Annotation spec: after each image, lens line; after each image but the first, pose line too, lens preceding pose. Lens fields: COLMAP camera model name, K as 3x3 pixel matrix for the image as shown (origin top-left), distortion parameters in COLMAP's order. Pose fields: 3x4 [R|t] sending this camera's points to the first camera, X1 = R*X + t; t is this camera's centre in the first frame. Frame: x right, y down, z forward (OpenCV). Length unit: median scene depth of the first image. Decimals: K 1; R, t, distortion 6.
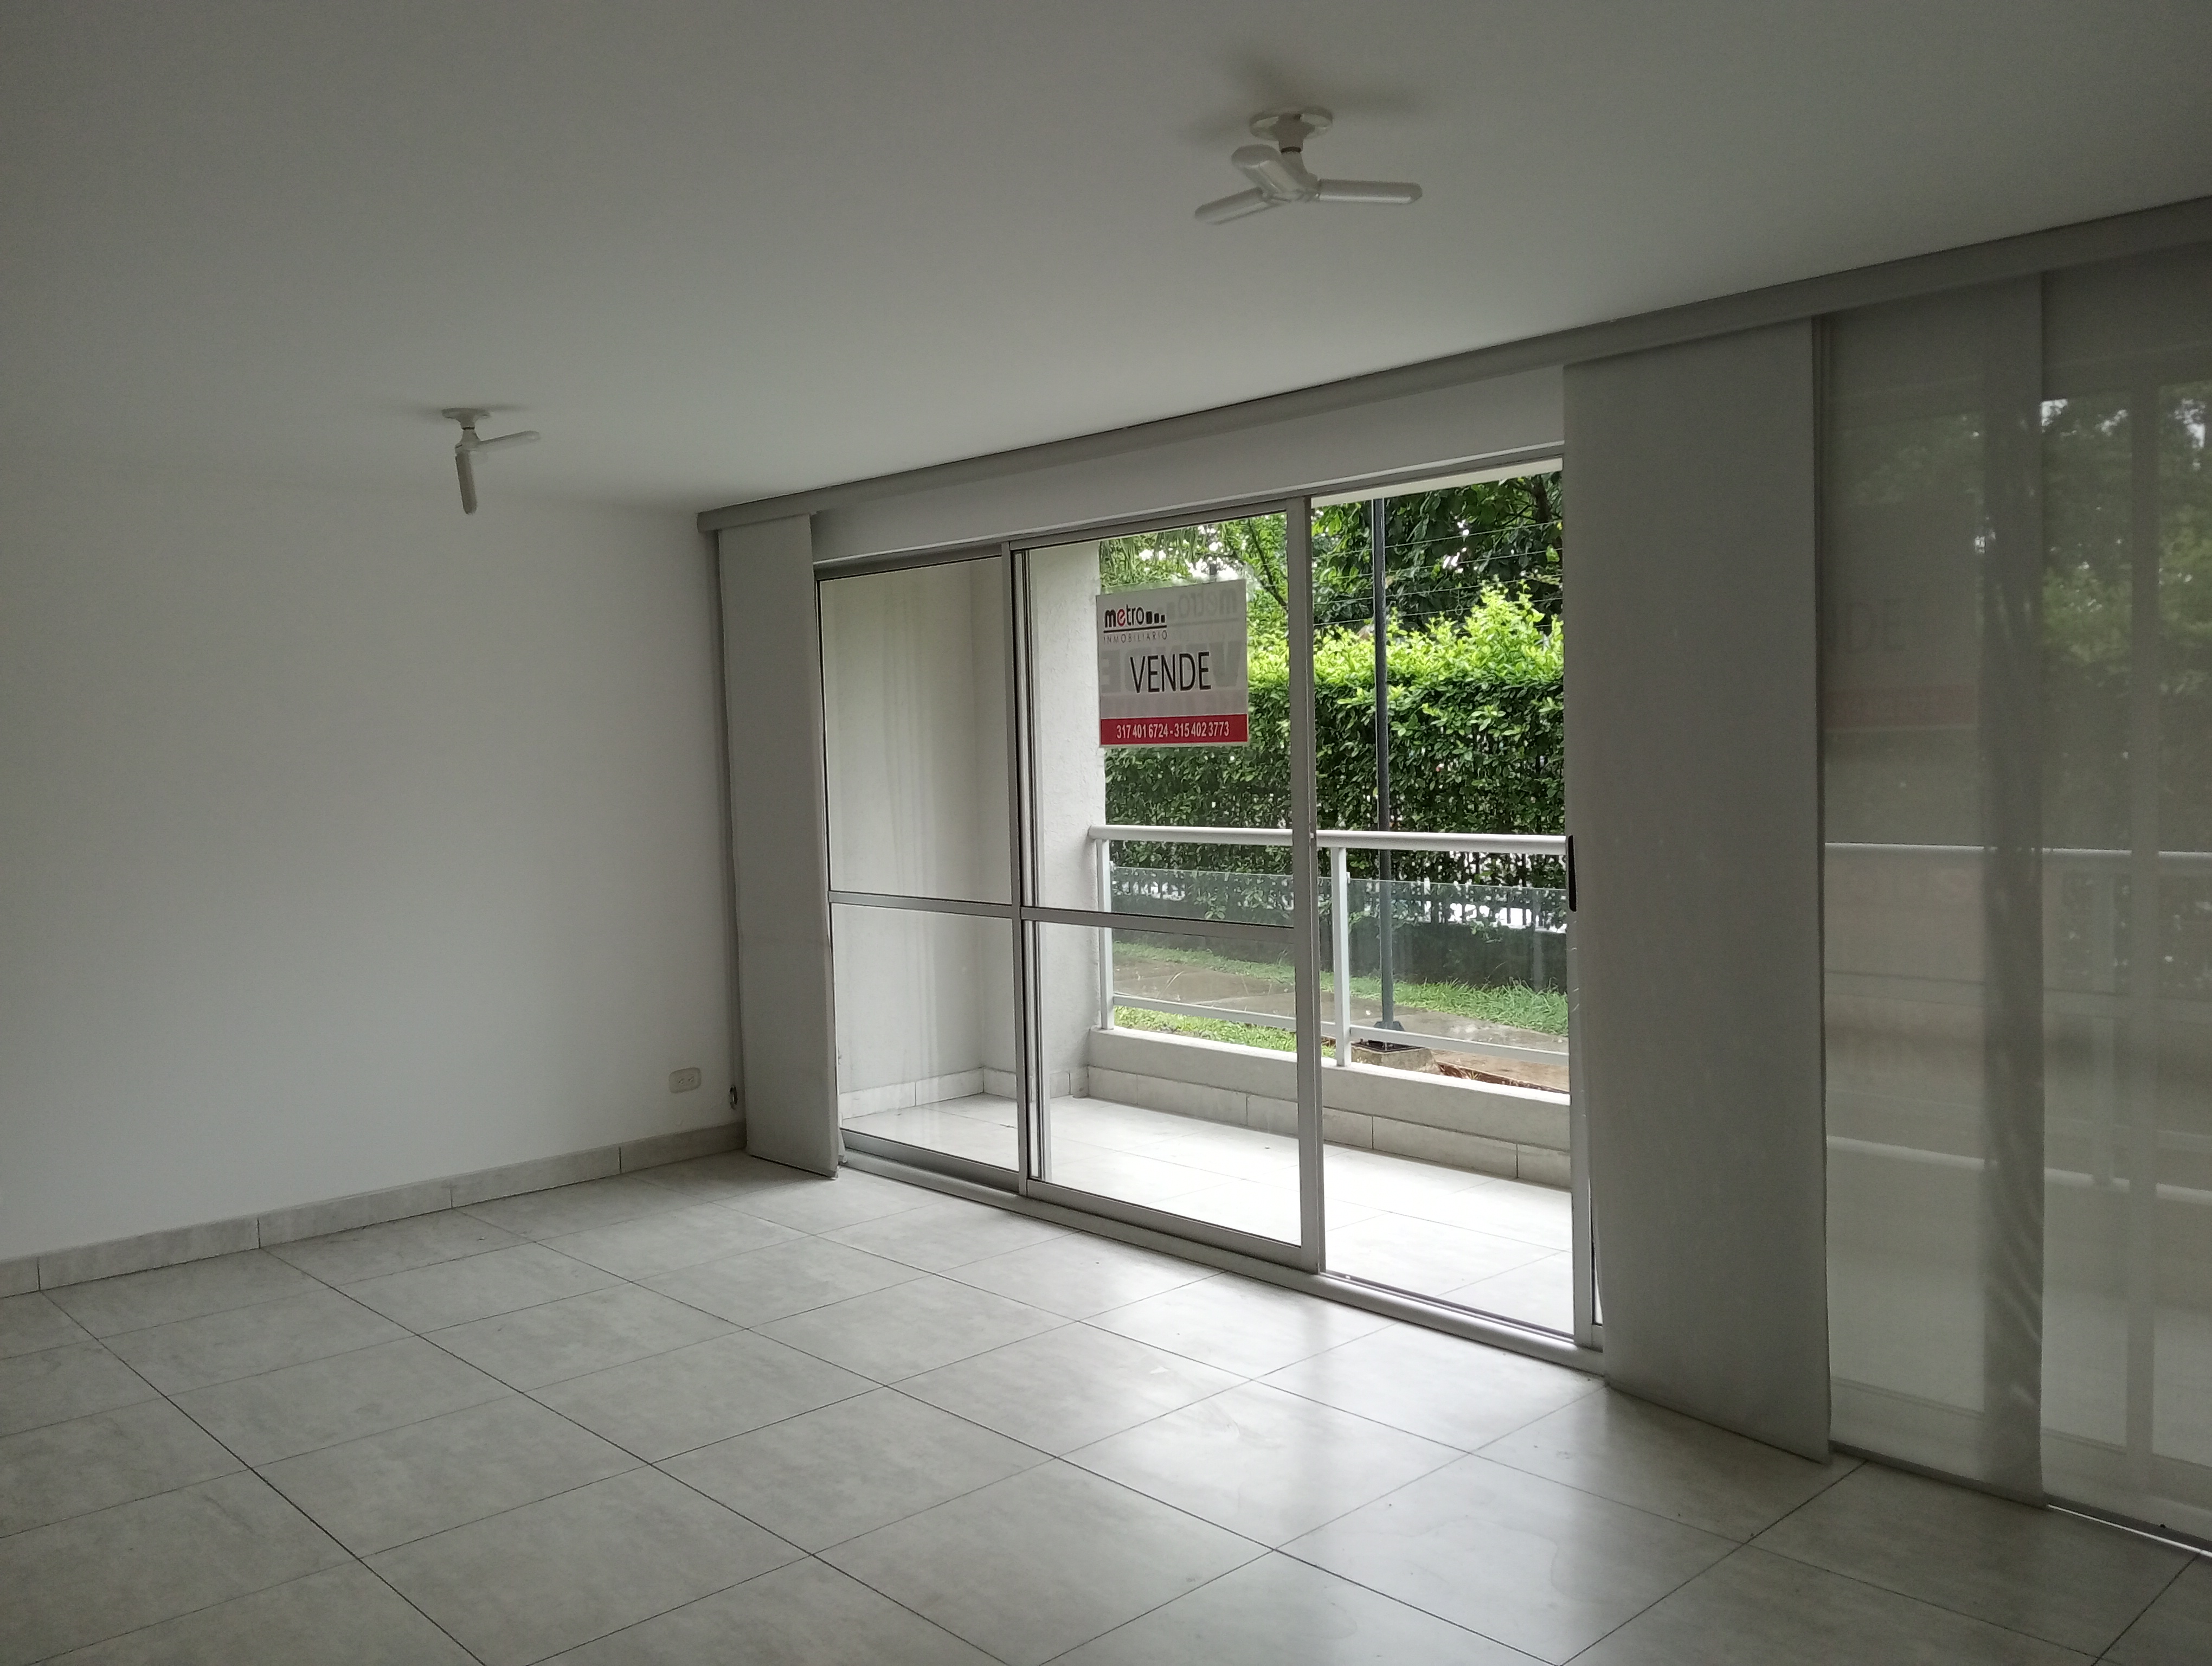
lens RADIAL K [[1811.5, 0, 1106.0], [0, 1811.5, 833.0], [0, 0, 1]] dist [0.001401, -0.000039]
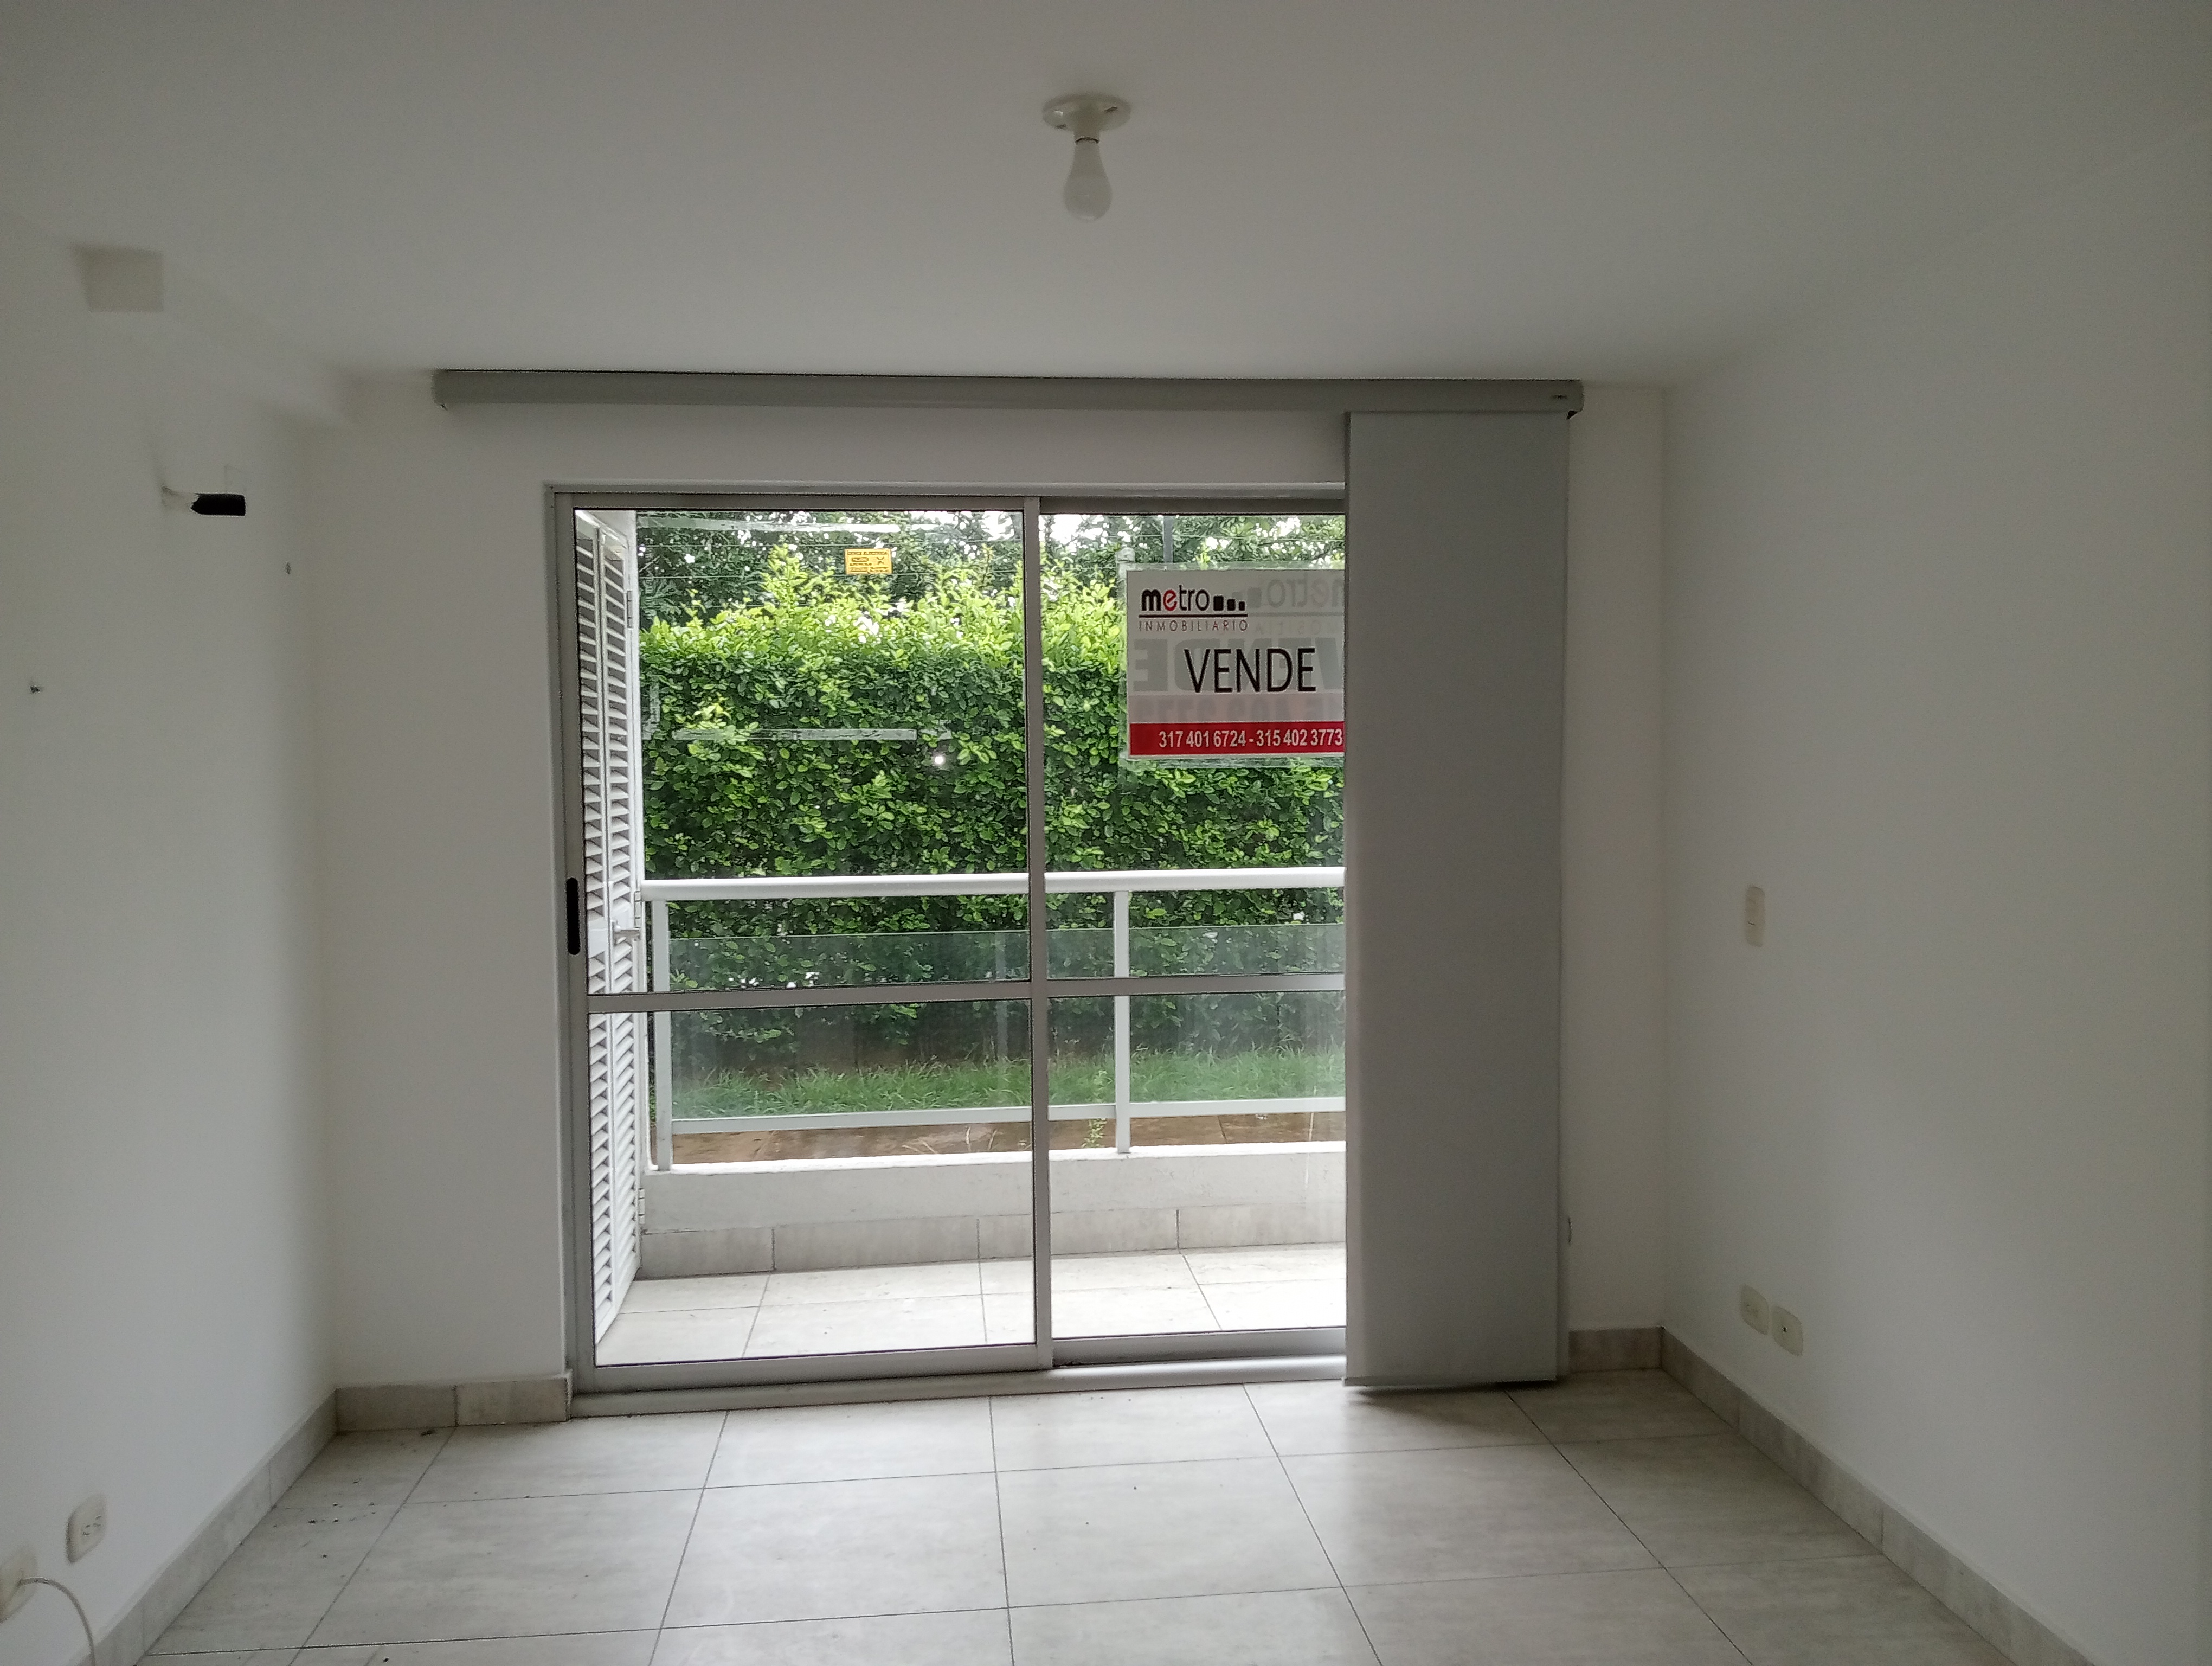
lens RADIAL K [[1811.5, 0, 1106.0], [0, 1811.5, 833.0], [0, 0, 1]] dist [0.001401, -0.000039]
pose [[0.608896, 0.004697, 0.793236, -0.668138], [0.044843, 0.998180, -0.040332, 0.018151], [-0.791982, 0.060129, 0.607577, 0.538419]]
